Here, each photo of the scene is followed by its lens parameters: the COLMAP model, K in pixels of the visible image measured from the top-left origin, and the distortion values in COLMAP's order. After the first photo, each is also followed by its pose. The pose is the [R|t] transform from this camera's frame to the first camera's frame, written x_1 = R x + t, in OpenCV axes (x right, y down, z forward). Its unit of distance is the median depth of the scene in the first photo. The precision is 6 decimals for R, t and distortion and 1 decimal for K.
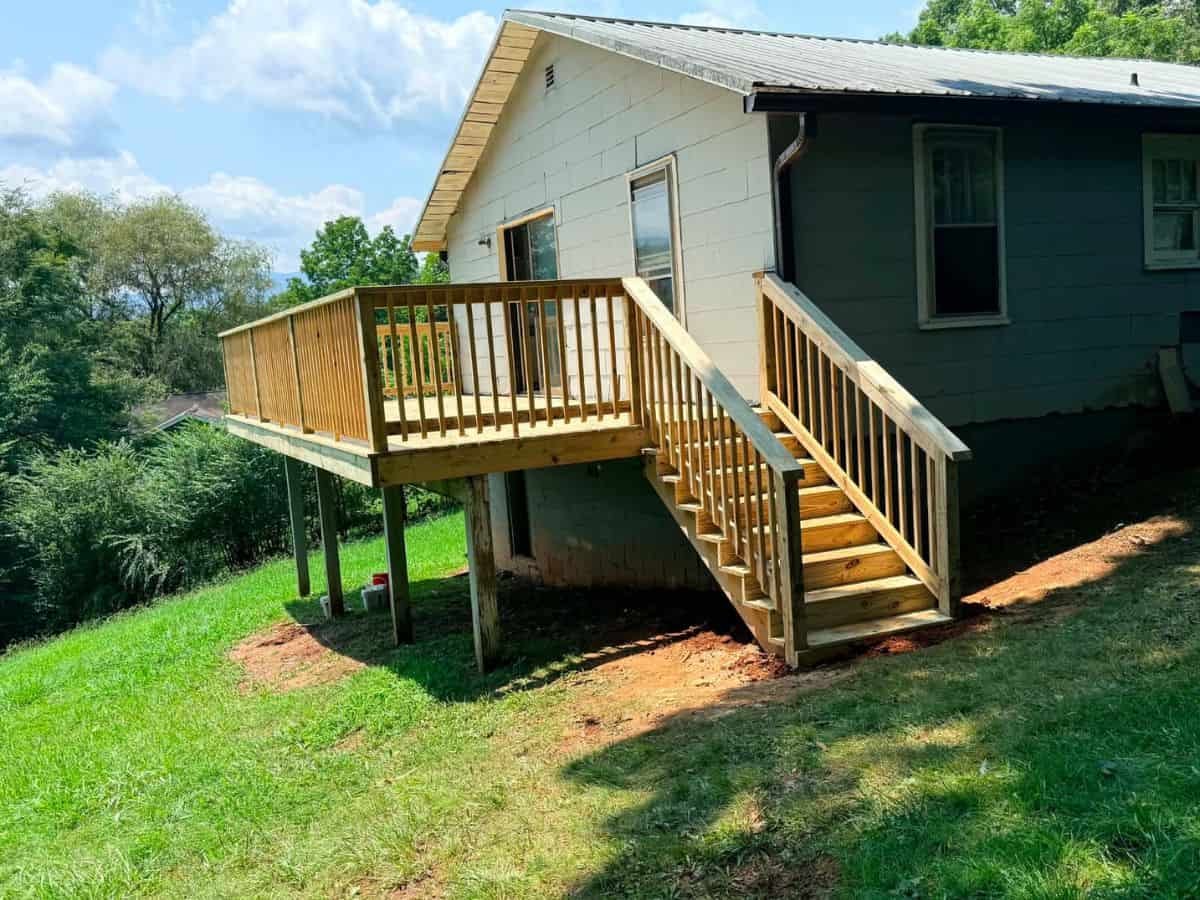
lens RADIAL K [[1047.1, 0, 611.7], [0, 1047.1, 452.3], [0, 0, 1]] dist [0.065406, -0.110326]
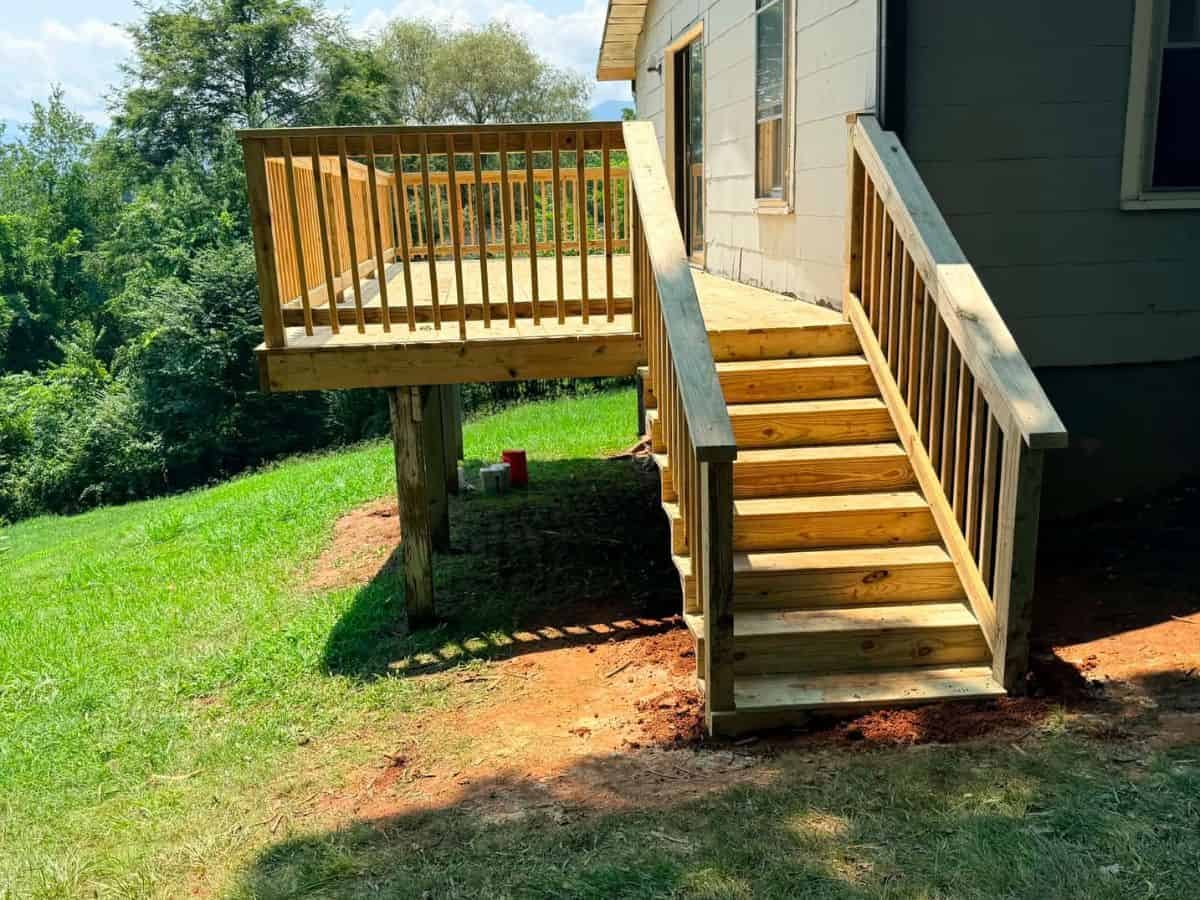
lens RADIAL K [[1047.1, 0, 597.3], [0, 1047.1, 459.2], [0, 0, 1]] dist [0.065406, -0.110326]
pose [[0.944460, 0.115898, -0.307510, 0.248865], [-0.066866, 0.983944, 0.165476, -0.062365], [0.321751, -0.135723, 0.937046, 0.319337]]
